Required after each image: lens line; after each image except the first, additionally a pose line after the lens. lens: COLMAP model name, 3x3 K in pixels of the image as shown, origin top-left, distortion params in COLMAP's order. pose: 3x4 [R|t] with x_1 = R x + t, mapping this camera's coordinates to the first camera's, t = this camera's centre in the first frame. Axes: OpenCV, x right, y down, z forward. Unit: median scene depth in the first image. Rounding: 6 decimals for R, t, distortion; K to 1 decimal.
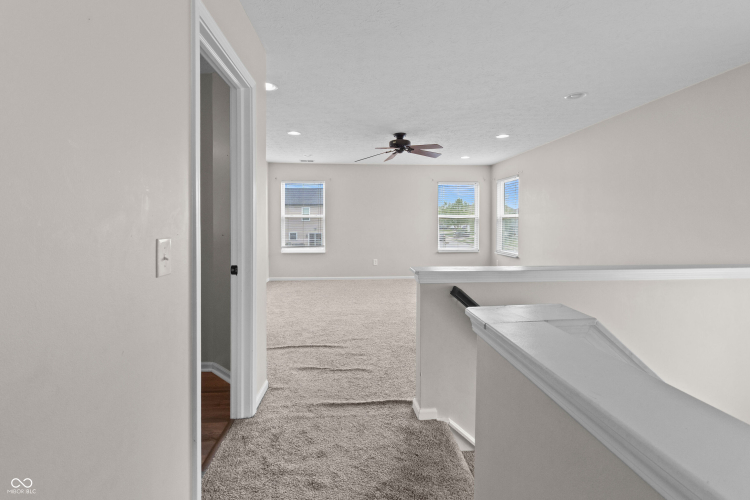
lens RADIAL K [[329.4, 0, 376.9], [0, 329.4, 246.9], [0, 0, 1]] dist [-0.002353, -0.000793]
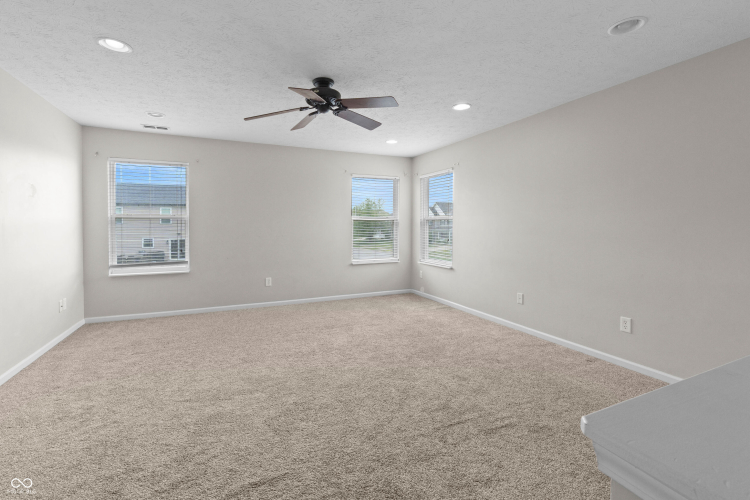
lens RADIAL K [[329.4, 0, 366.9], [0, 329.4, 238.0], [0, 0, 1]] dist [-0.002353, -0.000793]
pose [[0.945415, -0.011936, 0.325650, -0.040262], [0.025032, 0.999036, -0.036055, -0.020094], [-0.324906, 0.042239, 0.944803, 0.299108]]
